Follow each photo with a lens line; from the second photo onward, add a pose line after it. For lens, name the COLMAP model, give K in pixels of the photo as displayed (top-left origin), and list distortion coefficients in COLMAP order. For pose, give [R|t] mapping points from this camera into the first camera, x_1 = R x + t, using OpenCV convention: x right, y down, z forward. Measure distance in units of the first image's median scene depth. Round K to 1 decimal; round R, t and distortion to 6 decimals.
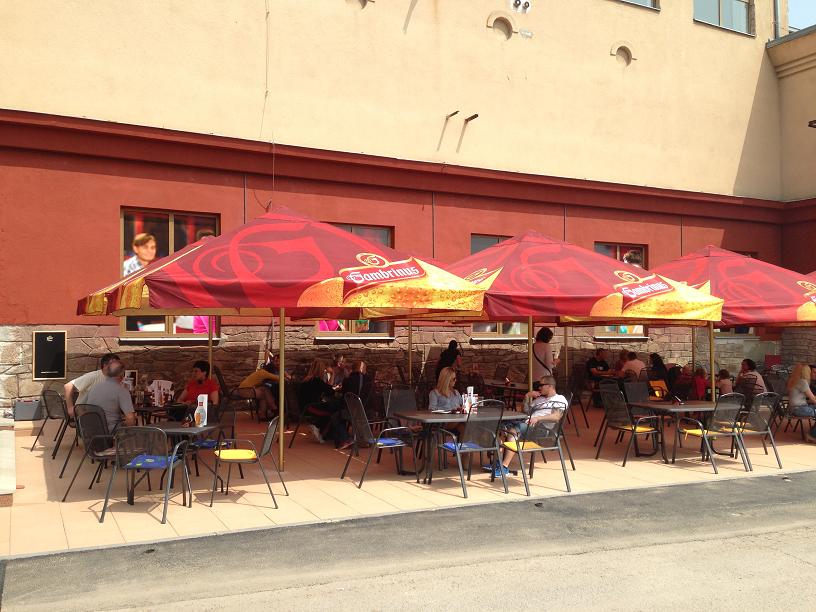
lens RADIAL K [[759.7, 0, 412.1], [0, 759.7, 307.3], [0, 0, 1]] dist [0.082340, 0.000000]
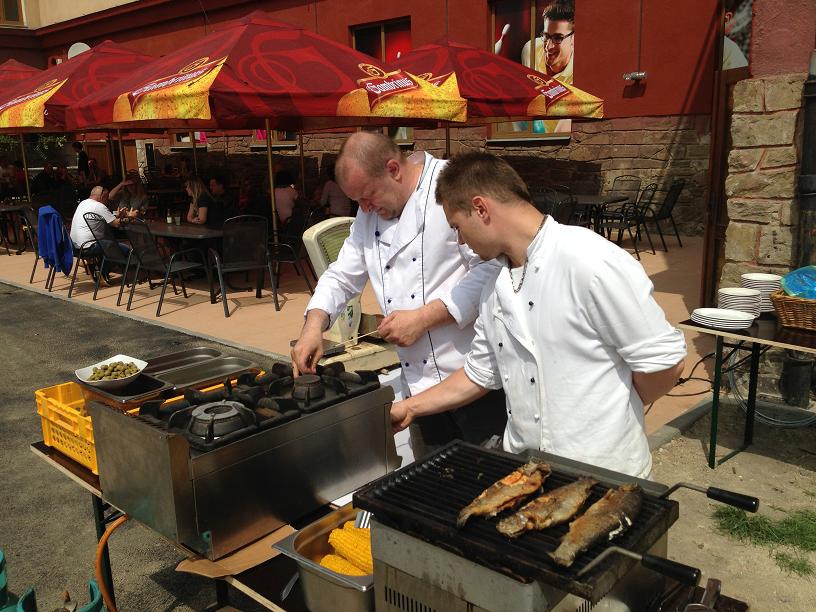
lens RADIAL K [[759.7, 0, 392.7], [0, 759.7, 305.8], [0, 0, 1]] dist [0.082340, 0.000000]
pose [[0.330952, 0.194356, -0.923416, 1.103139], [0.065315, 0.971495, 0.227885, 0.023915], [0.941384, -0.135732, 0.308824, 0.779633]]
